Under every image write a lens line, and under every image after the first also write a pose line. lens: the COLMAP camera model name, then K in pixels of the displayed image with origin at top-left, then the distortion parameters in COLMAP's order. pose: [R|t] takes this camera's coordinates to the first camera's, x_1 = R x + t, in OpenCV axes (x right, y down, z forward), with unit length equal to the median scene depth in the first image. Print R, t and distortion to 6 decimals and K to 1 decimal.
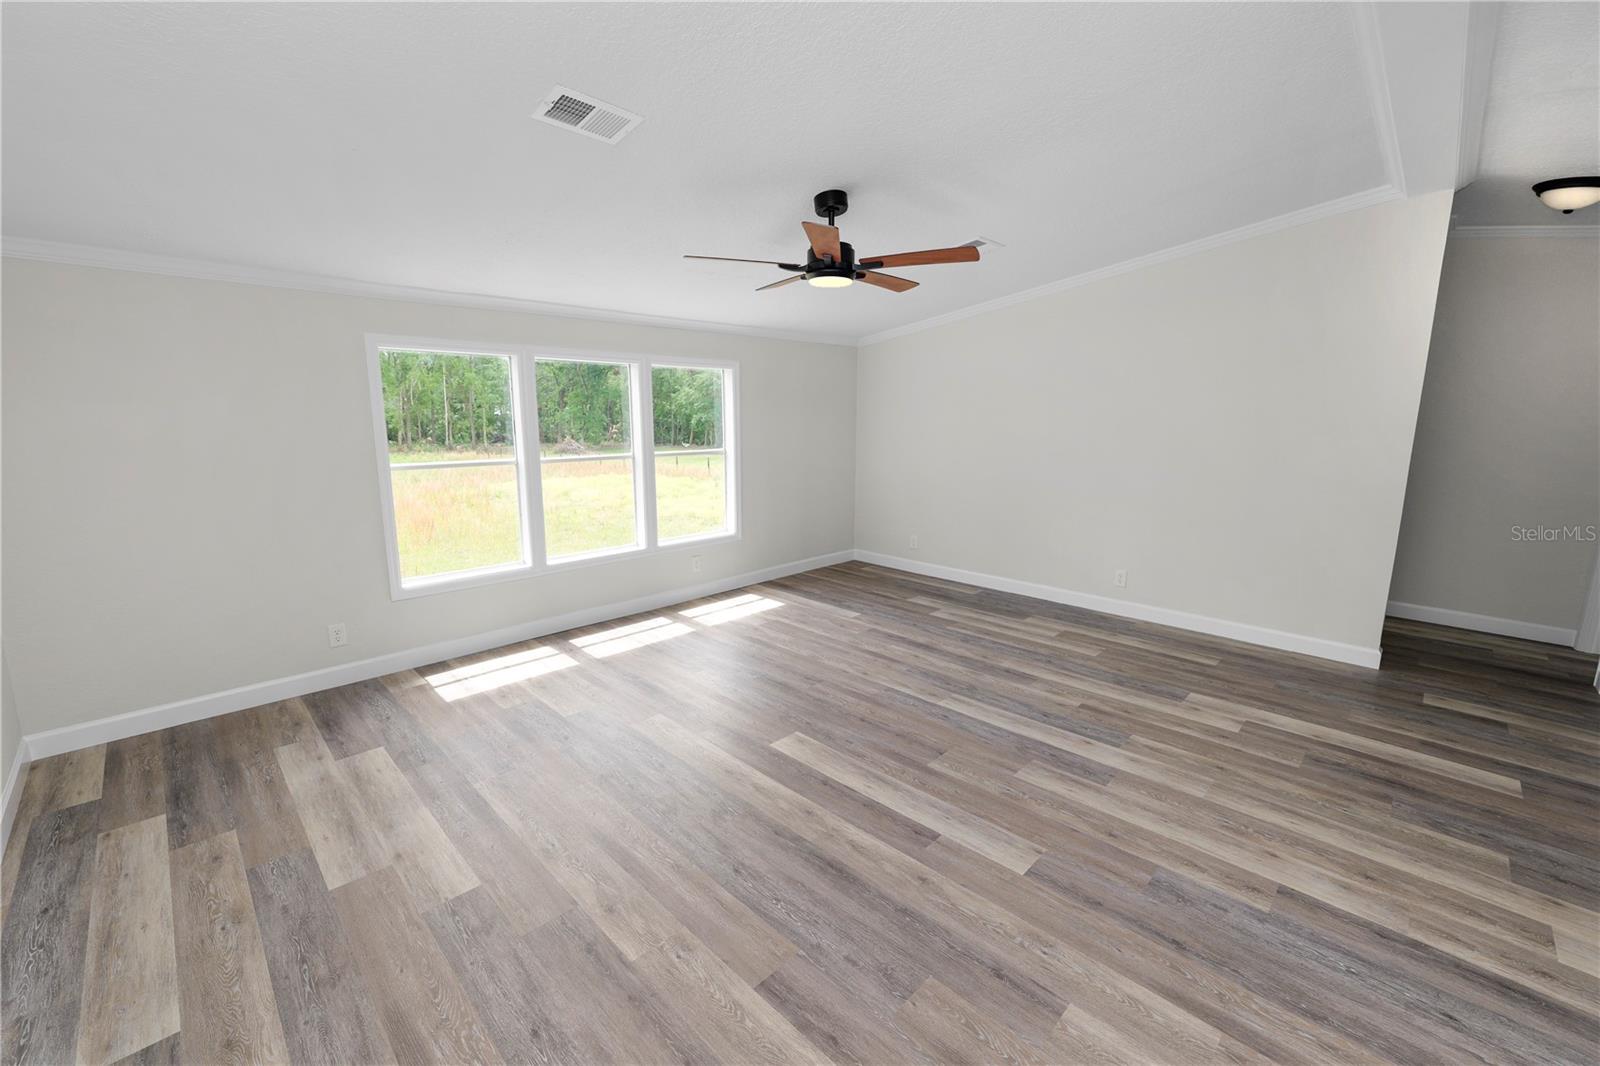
lens RADIAL K [[651.9, 0, 798.6], [0, 651.9, 528.9], [0, 0, 1]] dist [-0.011662, 0.000653]
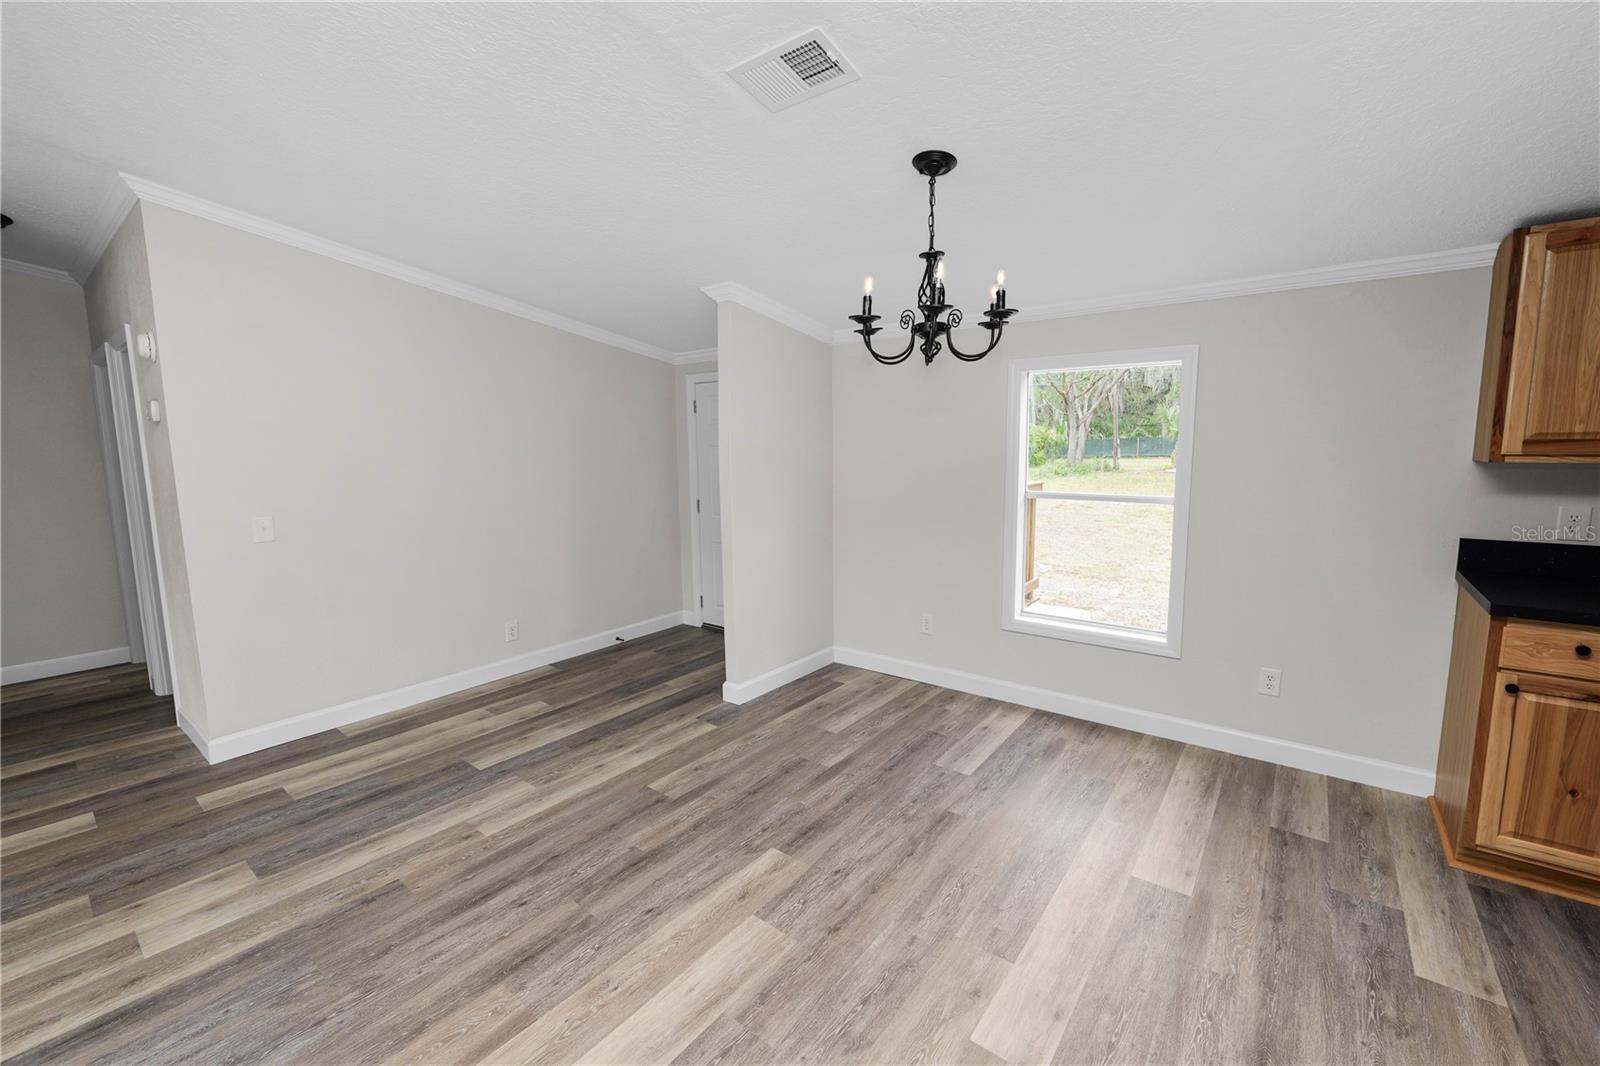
lens RADIAL K [[650.9, 0, 803.2], [0, 650.9, 526.3], [0, 0, 1]] dist [-0.011708, 0.000641]
pose [[-0.117829, -0.130266, 0.984453, 0.077580], [0.189321, 0.970228, 0.151044, 0.023045], [-0.974820, 0.204175, -0.089659, -0.063250]]
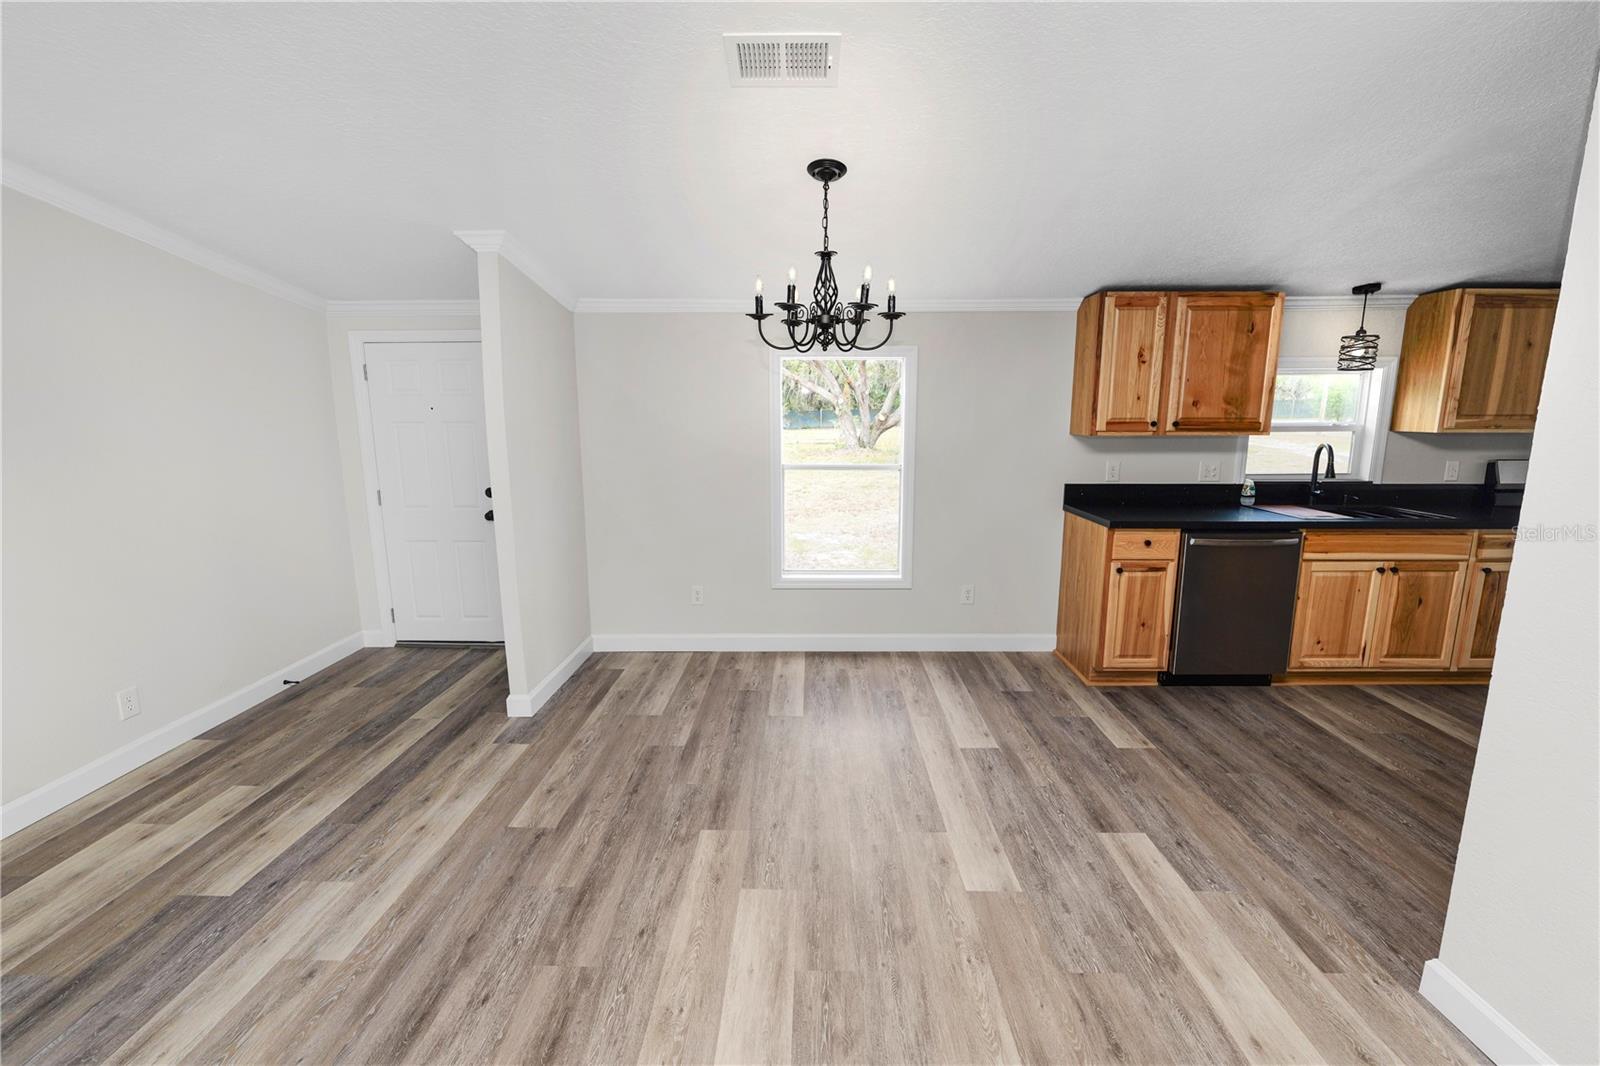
lens RADIAL K [[649.0, 0, 800.0], [0, 649.0, 526.8], [0, 0, 1]] dist [-0.012244, 0.000708]
pose [[-0.689408, -0.128198, 0.712939, 0.222013], [0.128303, 0.947043, 0.294361, -0.056353], [-0.712920, 0.294407, -0.636451, 0.315313]]
